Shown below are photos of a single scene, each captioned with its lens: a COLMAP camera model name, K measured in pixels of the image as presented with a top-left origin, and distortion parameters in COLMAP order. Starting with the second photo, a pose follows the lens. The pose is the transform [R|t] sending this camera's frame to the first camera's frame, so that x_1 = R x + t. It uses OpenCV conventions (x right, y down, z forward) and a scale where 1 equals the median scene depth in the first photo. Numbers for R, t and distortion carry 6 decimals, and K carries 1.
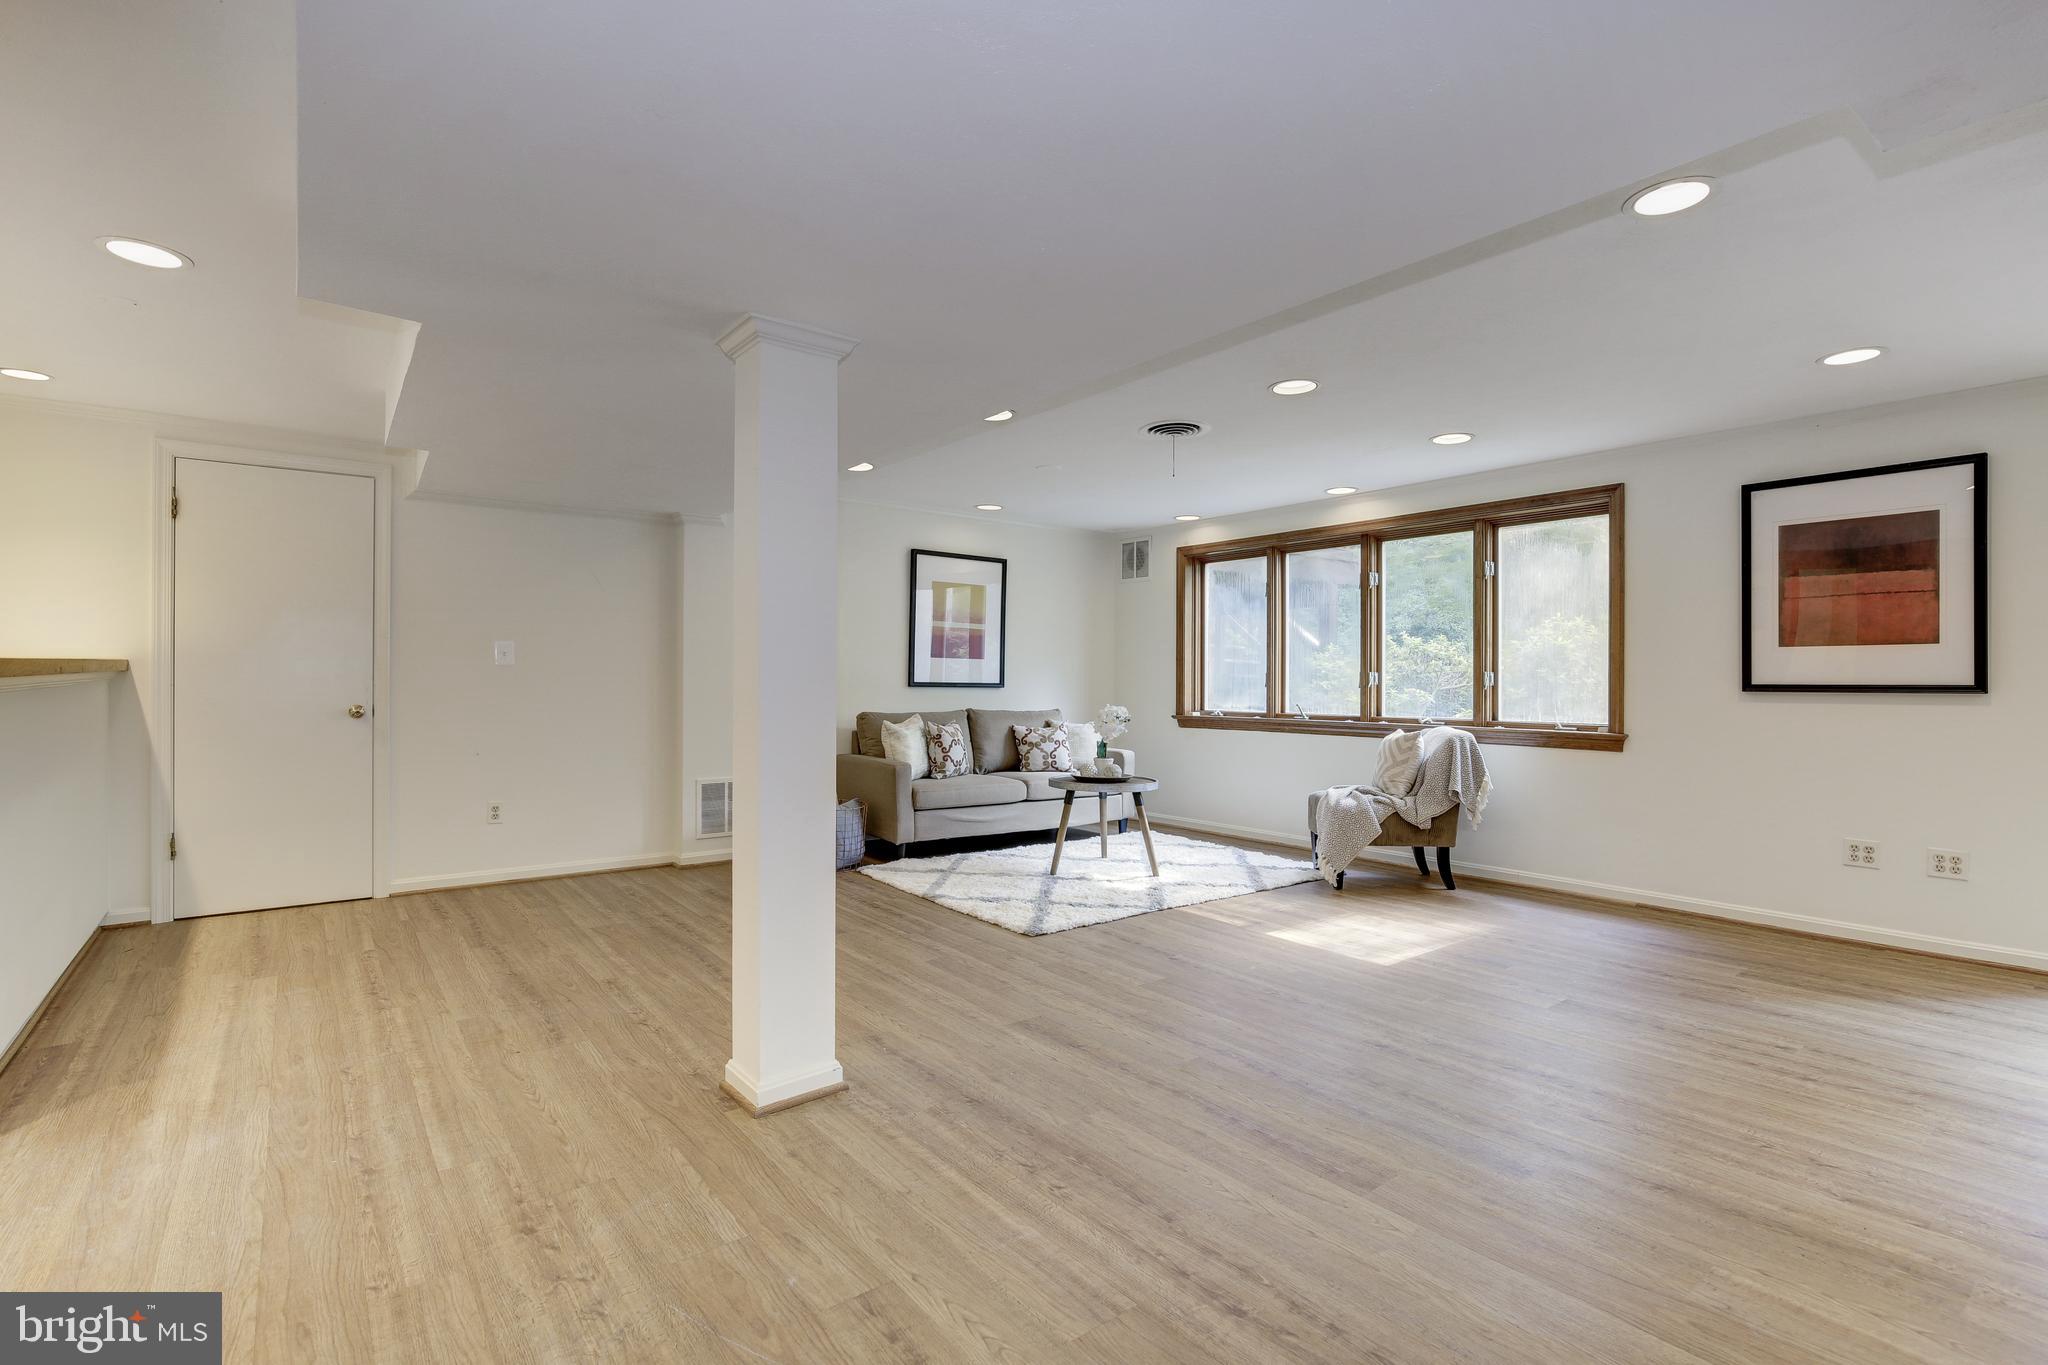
lens RADIAL K [[950.1, 0, 1024.4], [0, 950.1, 684.2], [0, 0, 1]] dist [-0.011847, 0.002936]
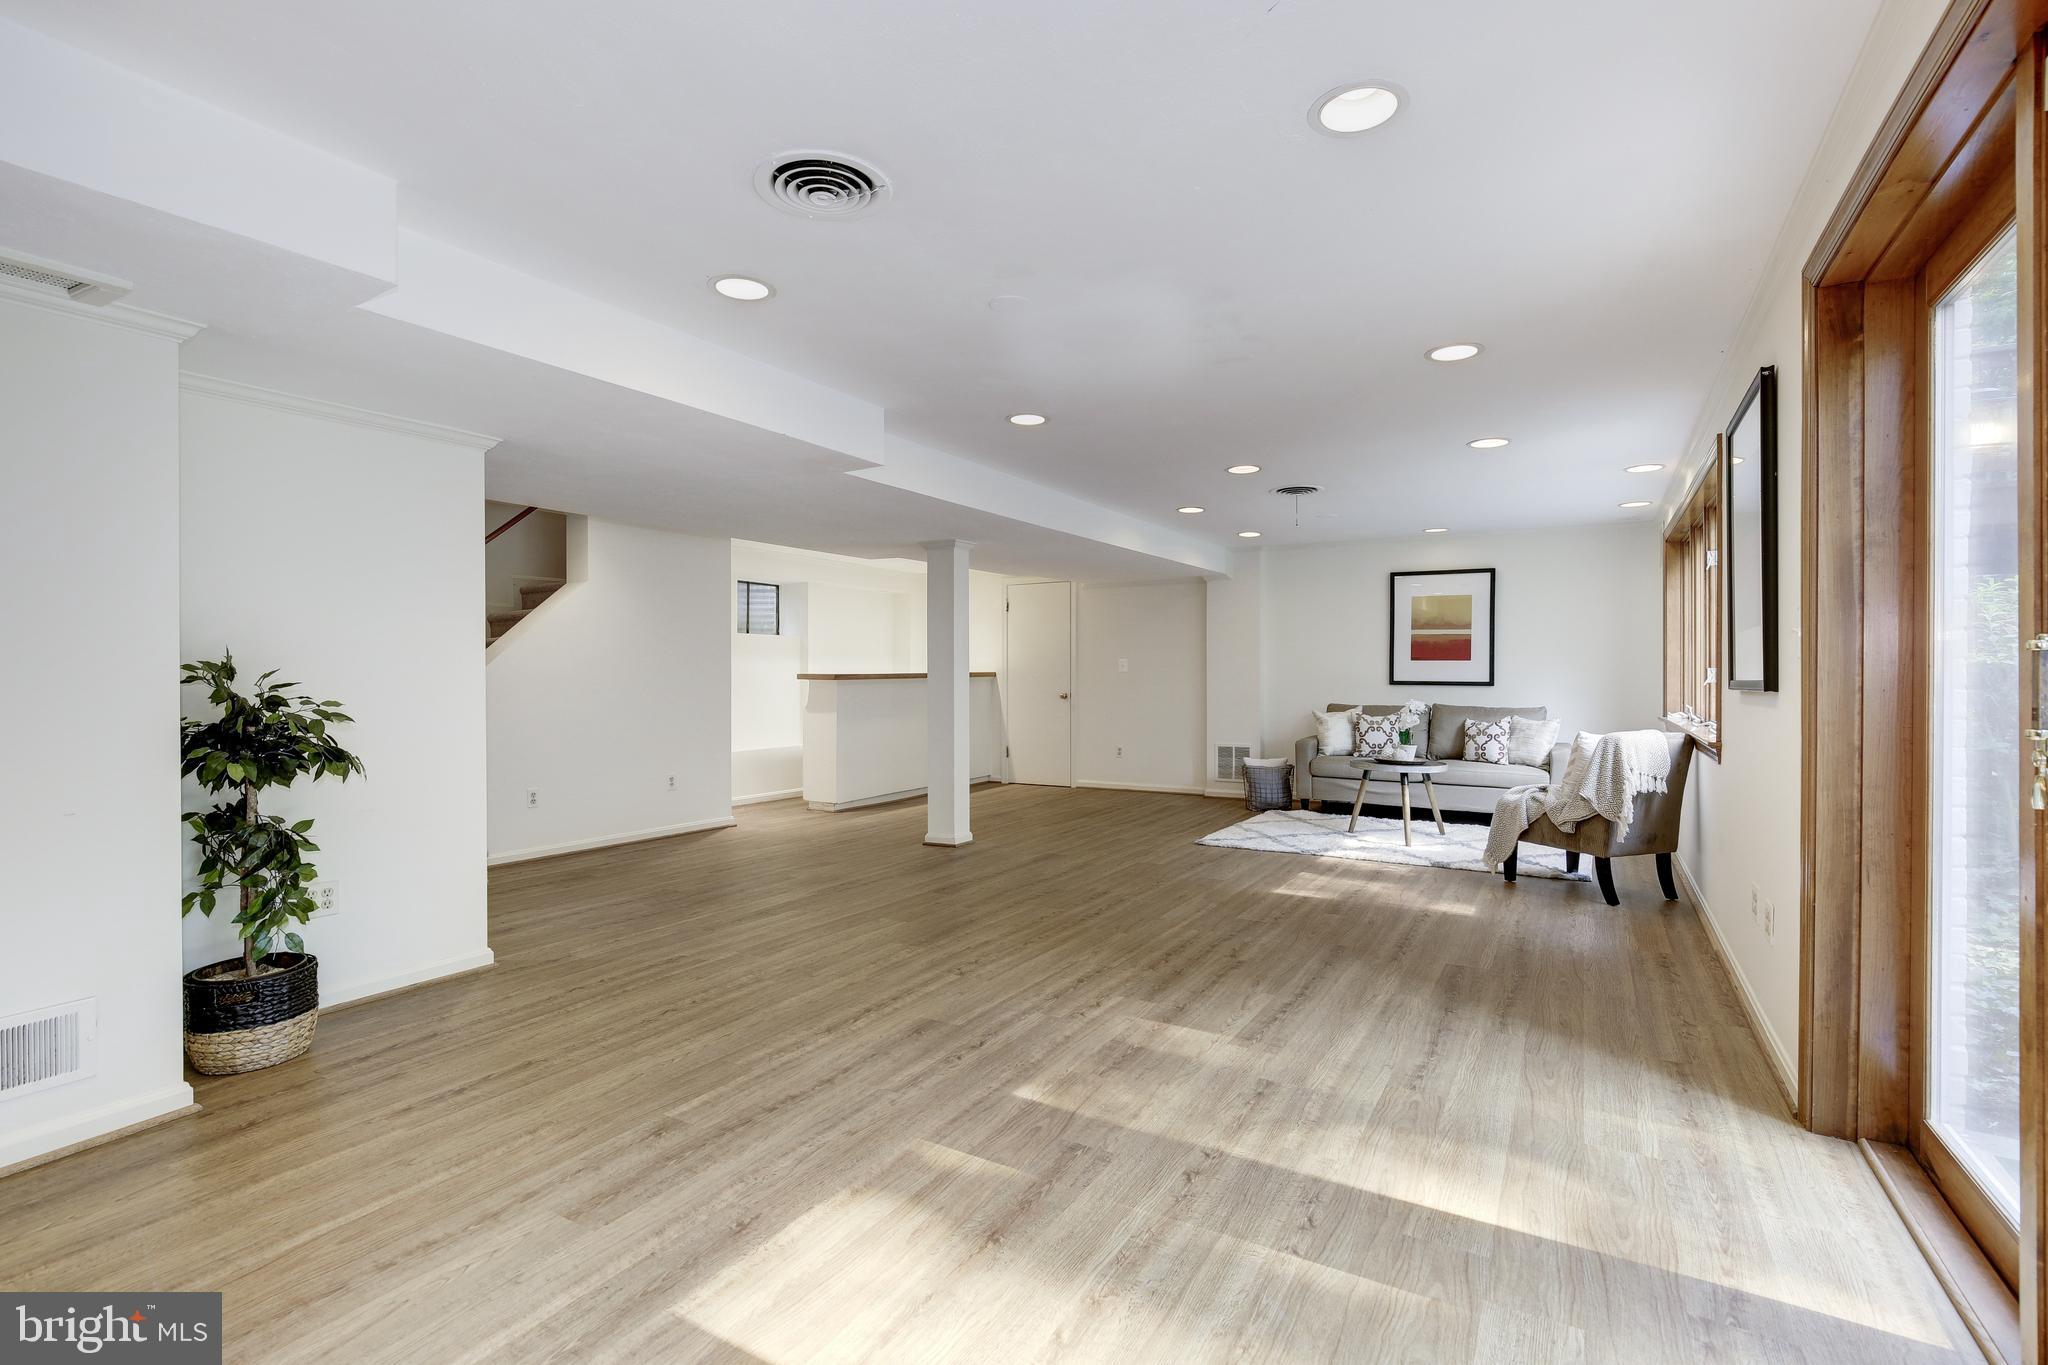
lens RADIAL K [[950.1, 0, 1024.6], [0, 950.1, 680.7], [0, 0, 1]] dist [-0.011847, 0.002936]
pose [[0.373417, -0.002262, -0.927661, 0.962401], [-0.000351, 0.999997, -0.002580, 0.000967], [0.927663, 0.001289, 0.373415, 0.113298]]
